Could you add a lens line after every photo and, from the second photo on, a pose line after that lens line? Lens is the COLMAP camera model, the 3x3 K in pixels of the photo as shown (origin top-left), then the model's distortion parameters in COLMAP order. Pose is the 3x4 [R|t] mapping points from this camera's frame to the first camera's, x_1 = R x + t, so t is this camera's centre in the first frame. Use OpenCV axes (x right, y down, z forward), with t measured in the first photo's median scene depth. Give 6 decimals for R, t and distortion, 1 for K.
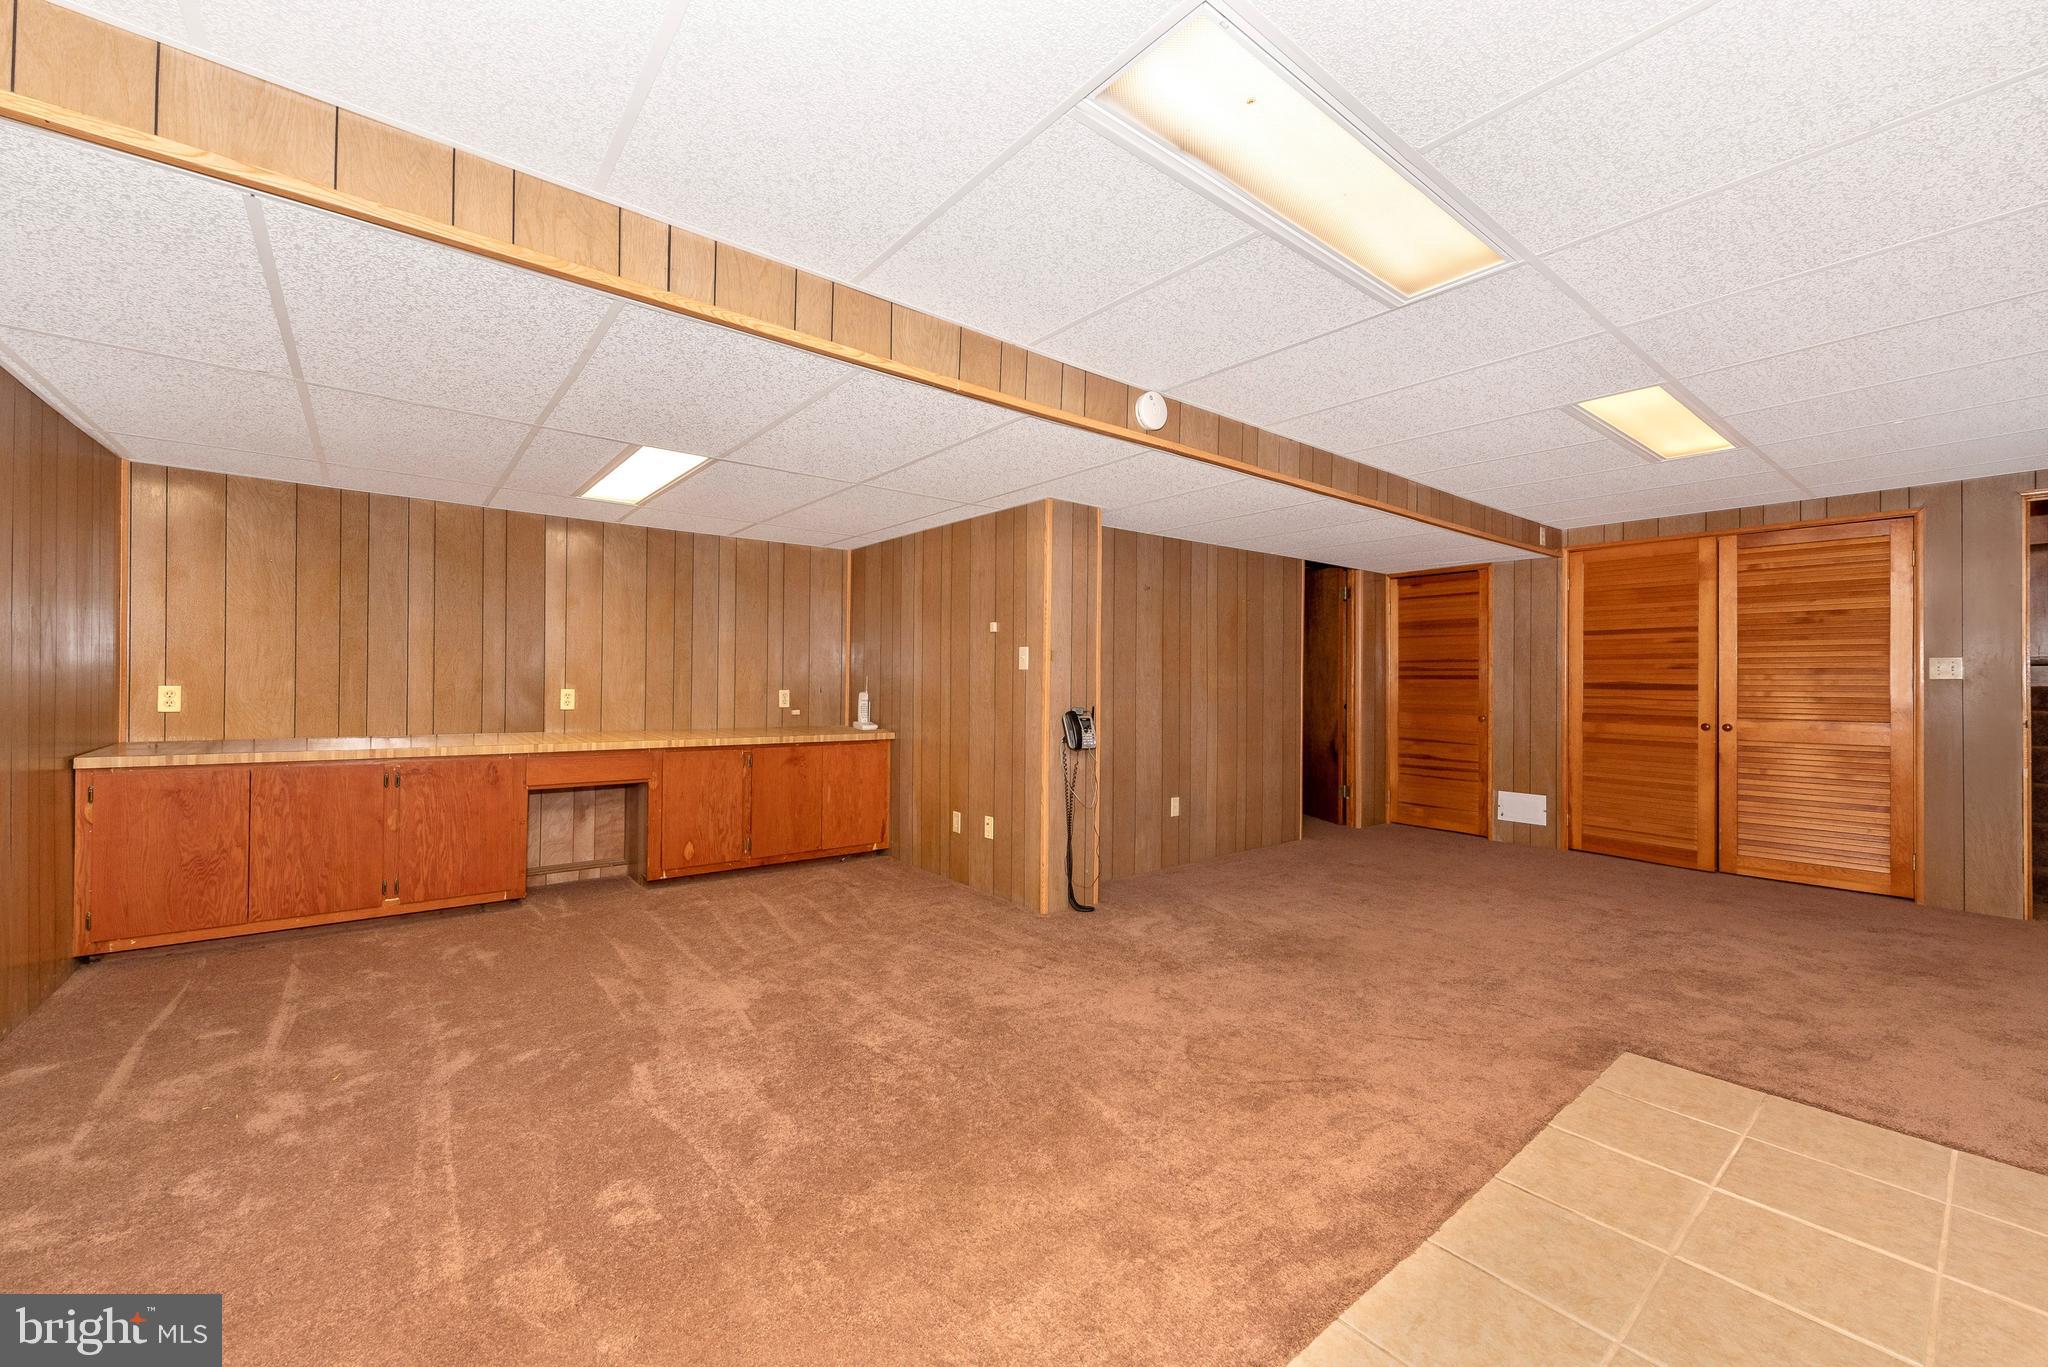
lens RADIAL K [[805.5, 0, 1024.6], [0, 805.5, 678.8], [0, 0, 1]] dist [0.004930, -0.000001]
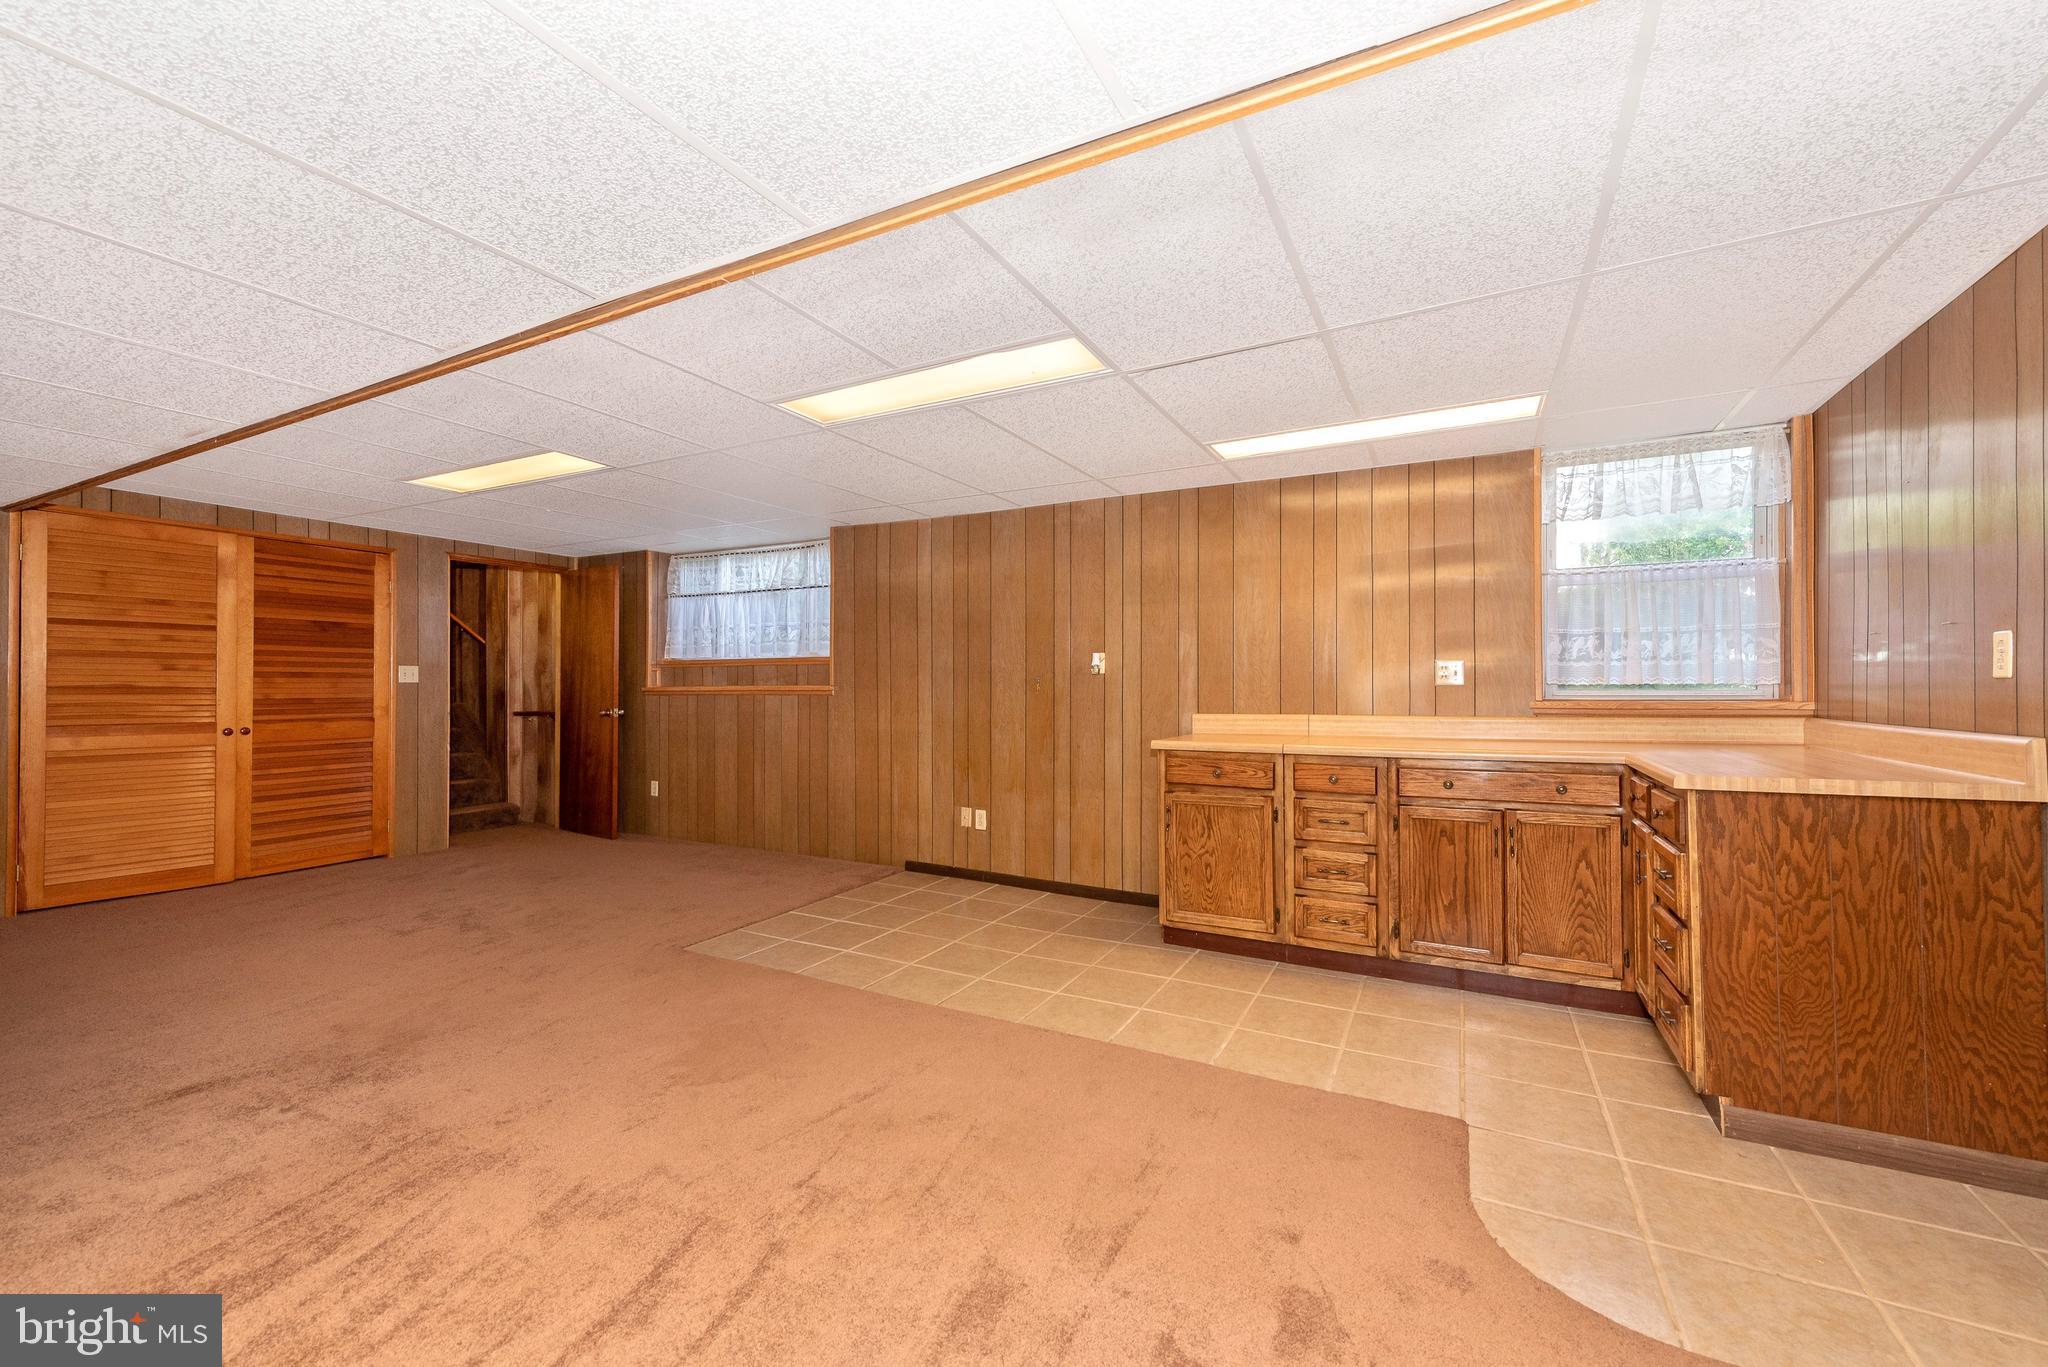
lens RADIAL K [[805.5, 0, 1026.4], [0, 805.5, 689.1], [0, 0, 1]] dist [0.004930, -0.000001]
pose [[-0.396313, -0.005041, 0.918102, -0.442952], [-0.005081, 0.999982, 0.003297, 0.000995], [-0.918102, -0.003358, -0.396331, 0.570169]]
